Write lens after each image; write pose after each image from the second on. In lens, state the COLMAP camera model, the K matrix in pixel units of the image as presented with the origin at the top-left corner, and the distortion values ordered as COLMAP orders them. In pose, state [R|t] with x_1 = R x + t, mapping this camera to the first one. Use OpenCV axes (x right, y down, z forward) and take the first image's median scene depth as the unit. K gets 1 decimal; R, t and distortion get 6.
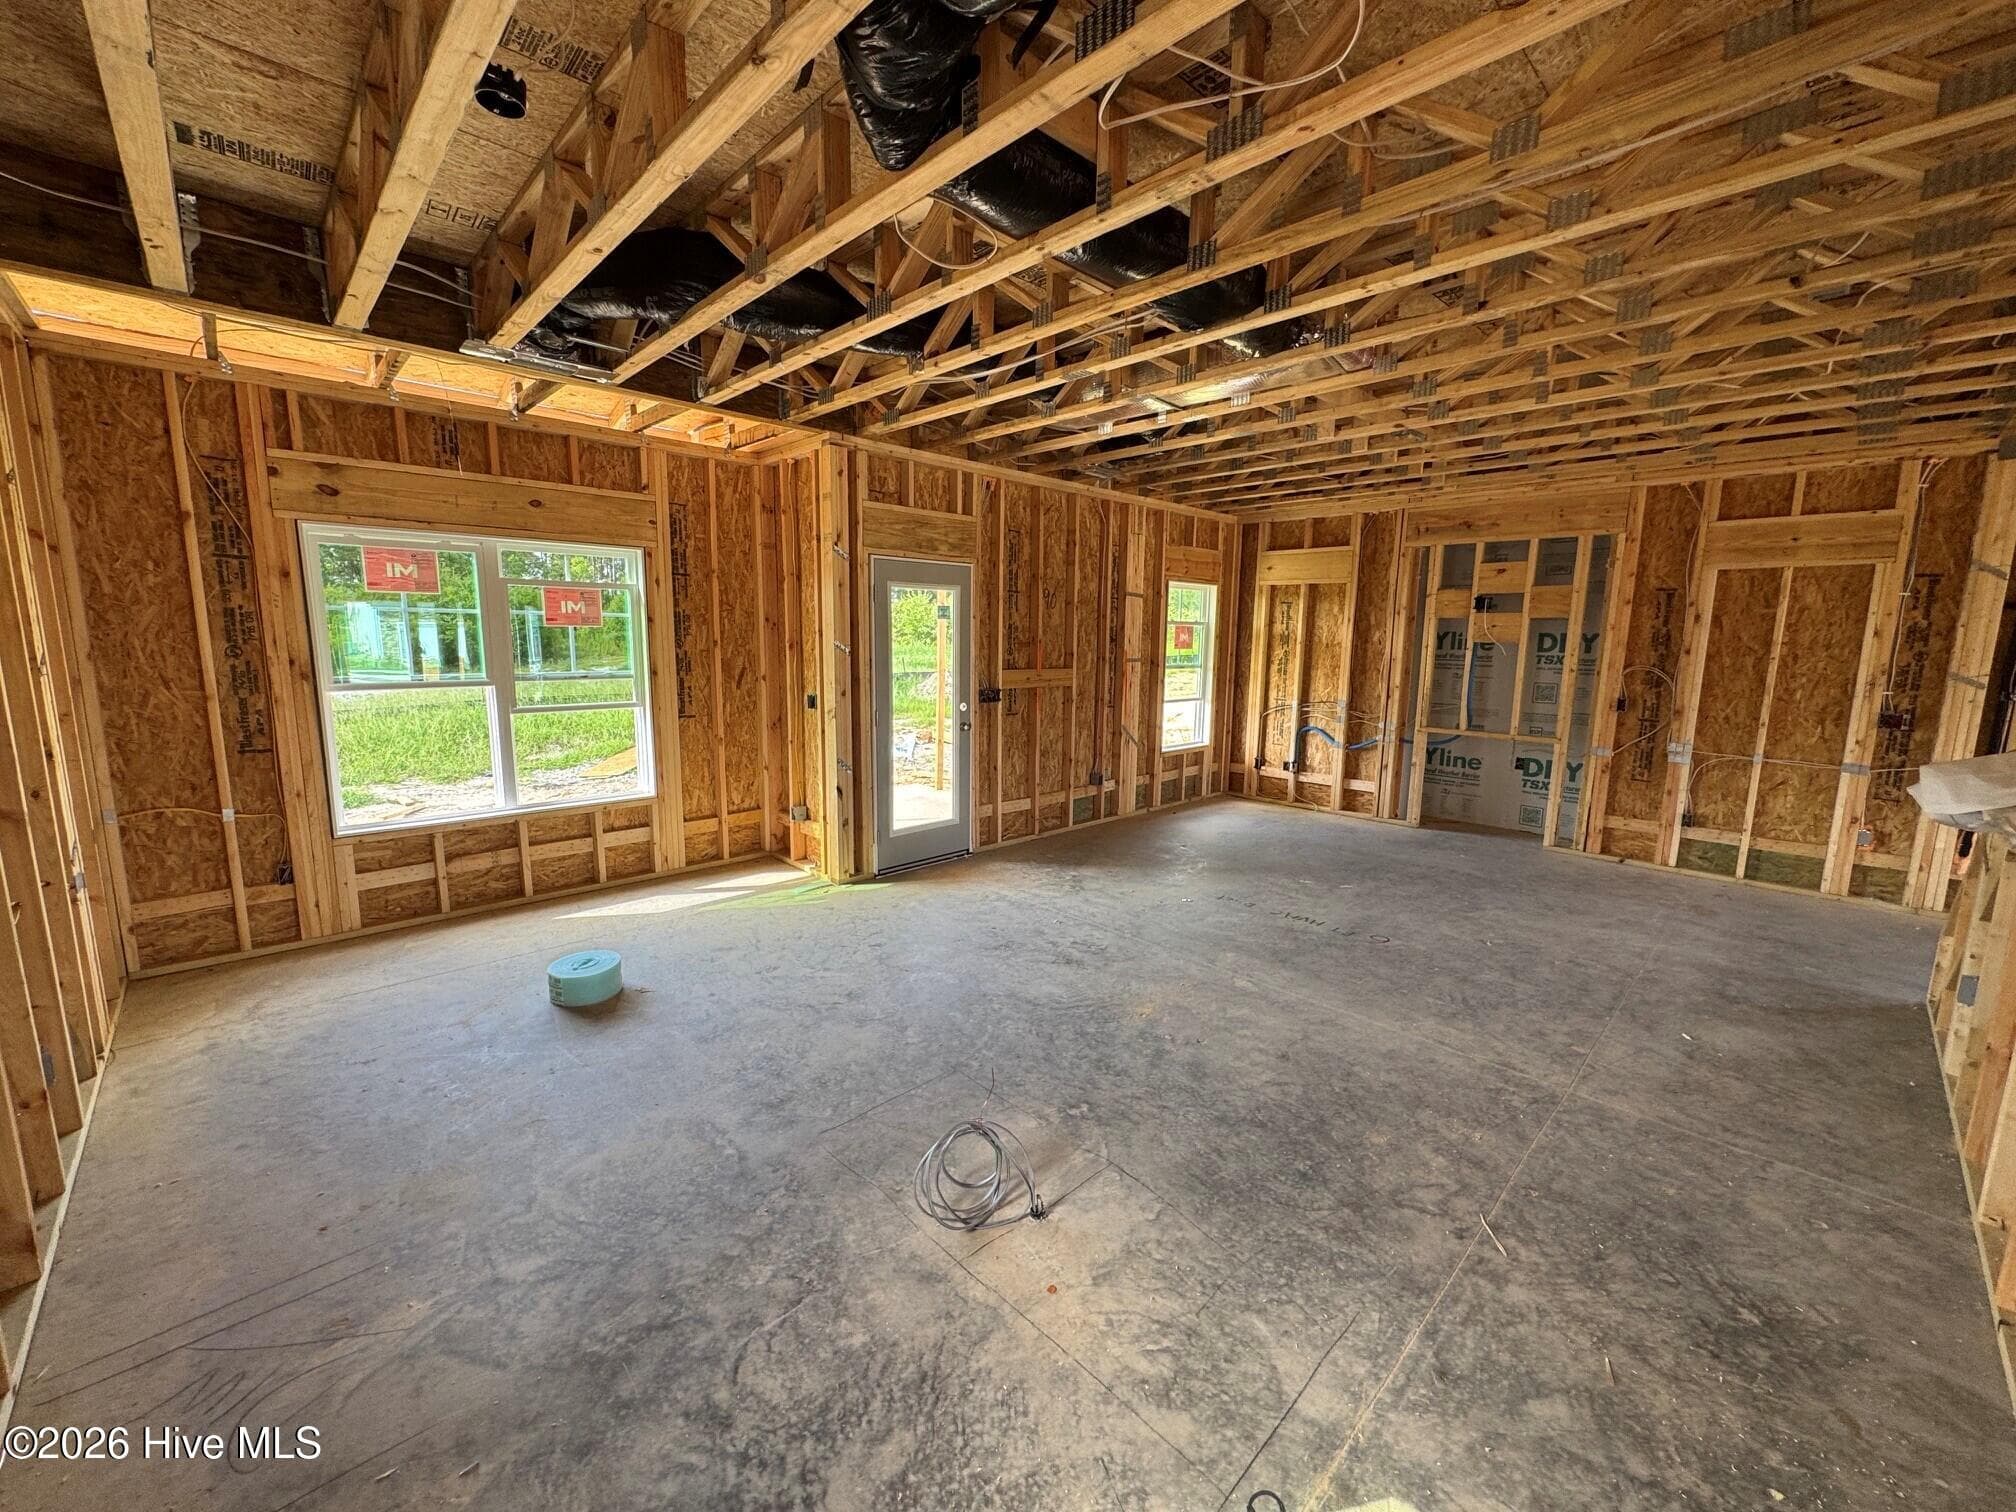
lens RADIAL K [[803.1, 0, 1008.5], [0, 803.1, 756.5], [0, 0, 1]] dist [0.000784, 0.000052]
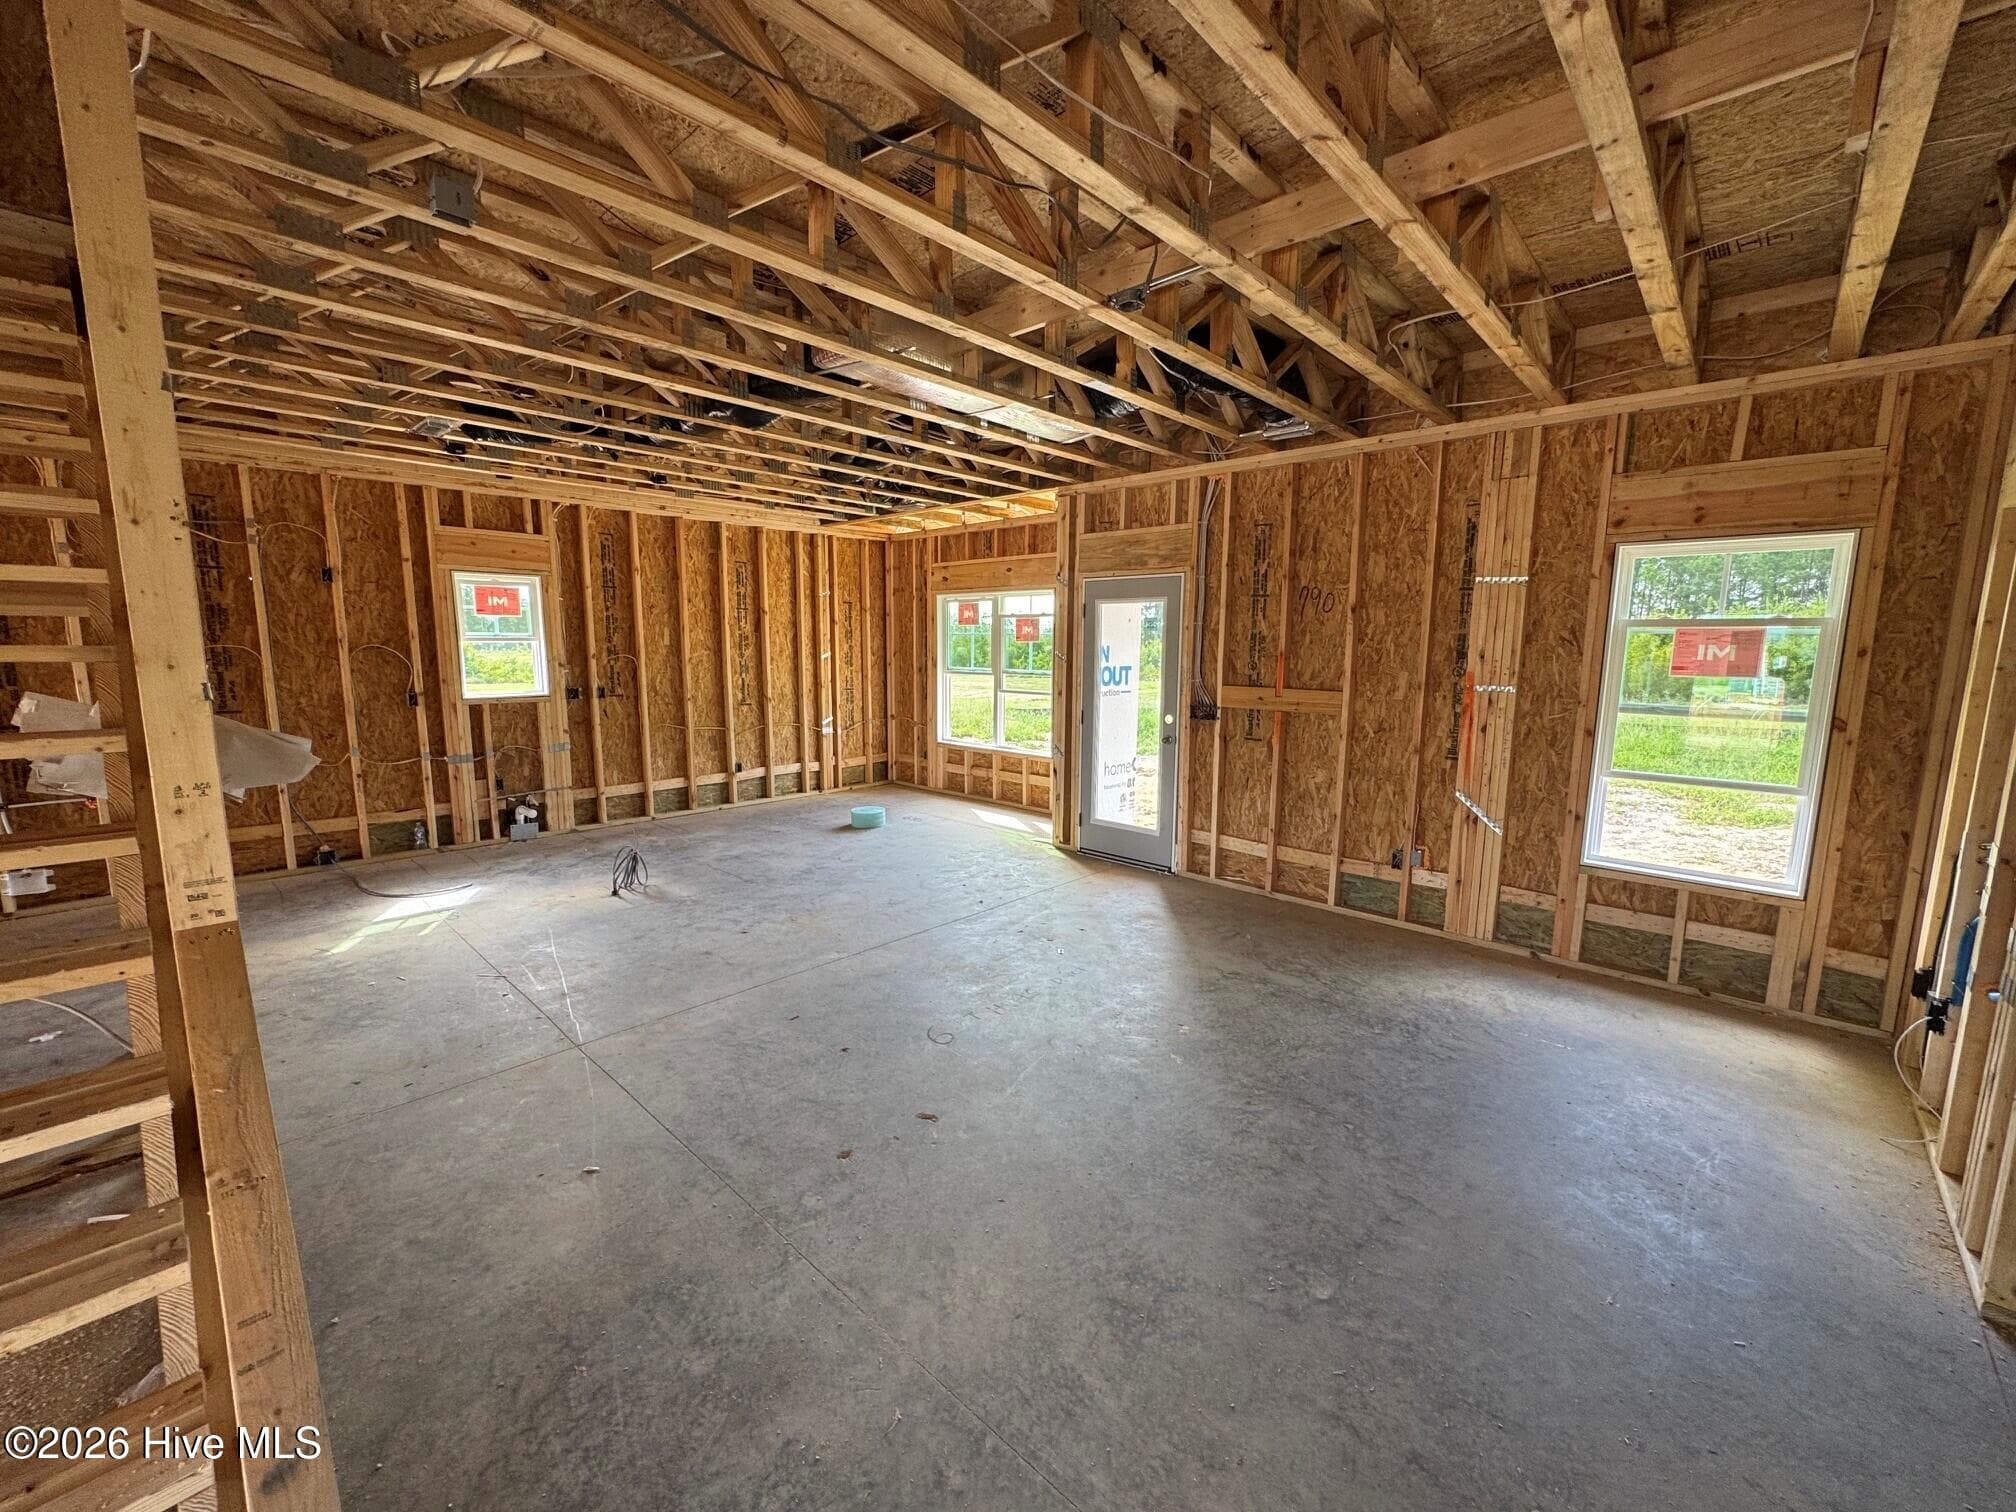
lens RADIAL K [[803.1, 0, 1008.2], [0, 803.1, 756.2], [0, 0, 1]] dist [0.000784, 0.000052]
pose [[0.050995, 0.126240, -0.990688, 0.993909], [-0.160900, 0.980059, 0.116603, -0.109908], [0.985652, 0.153455, 0.070290, 0.814019]]
